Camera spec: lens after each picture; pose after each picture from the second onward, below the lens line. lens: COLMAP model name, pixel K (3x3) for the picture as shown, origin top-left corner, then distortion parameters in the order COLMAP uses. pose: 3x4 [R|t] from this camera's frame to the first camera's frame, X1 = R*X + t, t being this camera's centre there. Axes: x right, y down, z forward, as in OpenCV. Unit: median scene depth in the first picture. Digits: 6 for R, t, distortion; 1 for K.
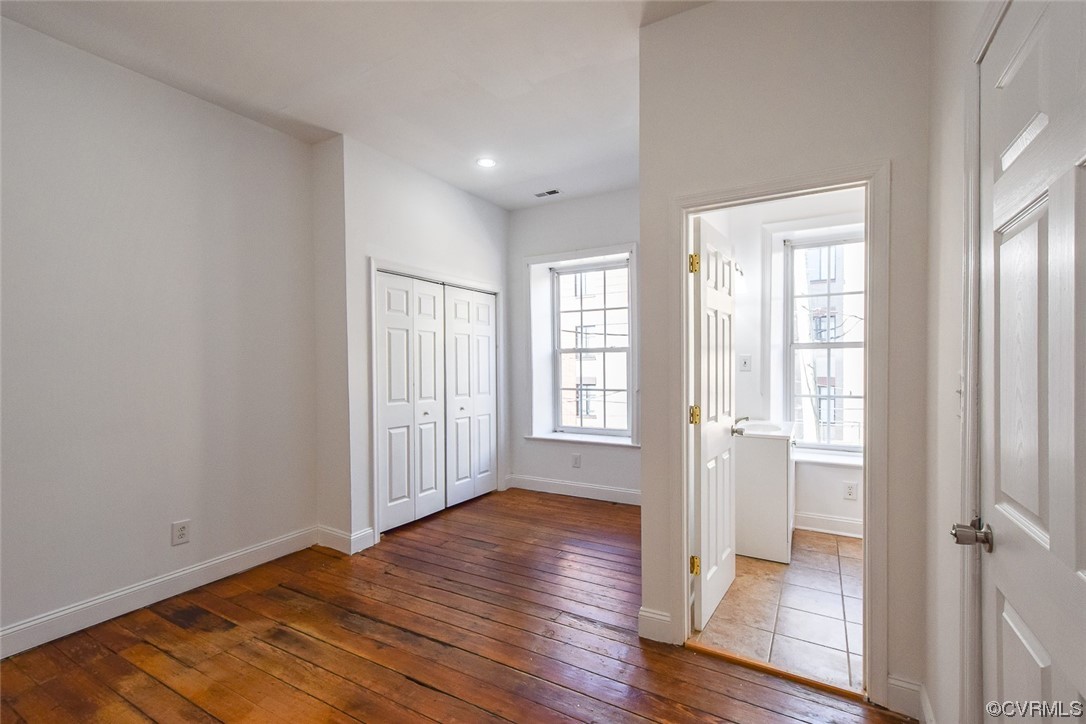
lens RADIAL K [[480.7, 0, 543.0], [0, 480.7, 362.0], [0, 0, 1]] dist [0.033005, 0.000201]
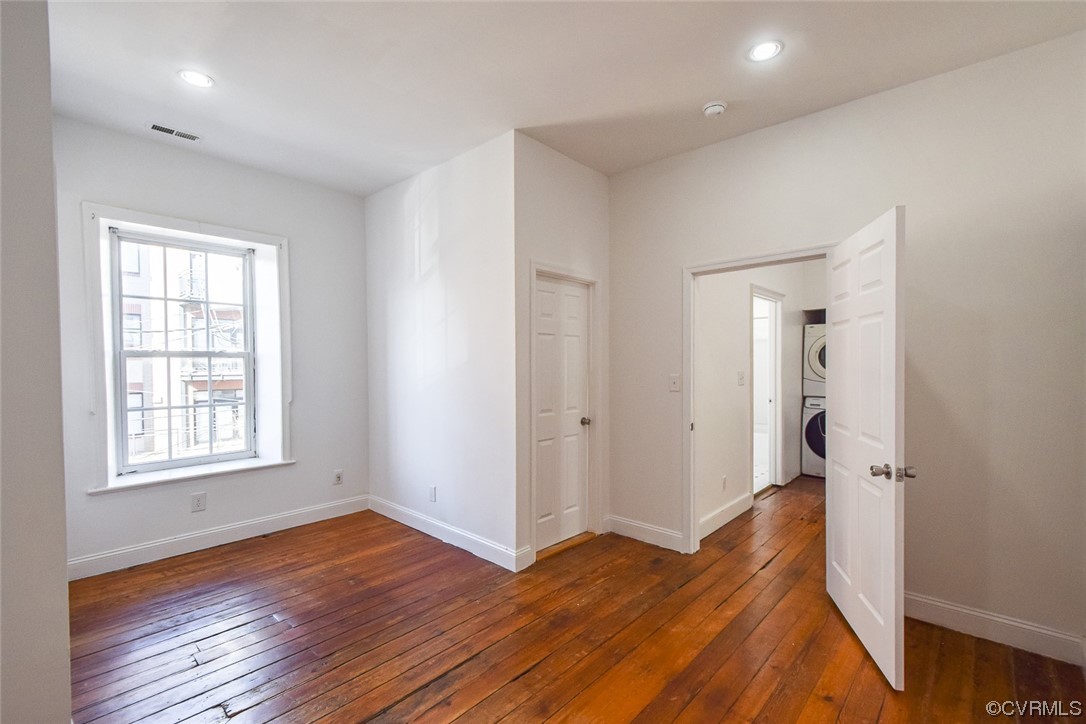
lens RADIAL K [[484.4, 0, 541.9], [0, 484.4, 356.4], [0, 0, 1]] dist [-0.000281, -0.000071]
pose [[0.216379, 0.024934, 0.975991, -0.559309], [0.005367, 0.999628, -0.026728, 0.002289], [-0.976295, 0.011022, 0.216165, 0.320957]]
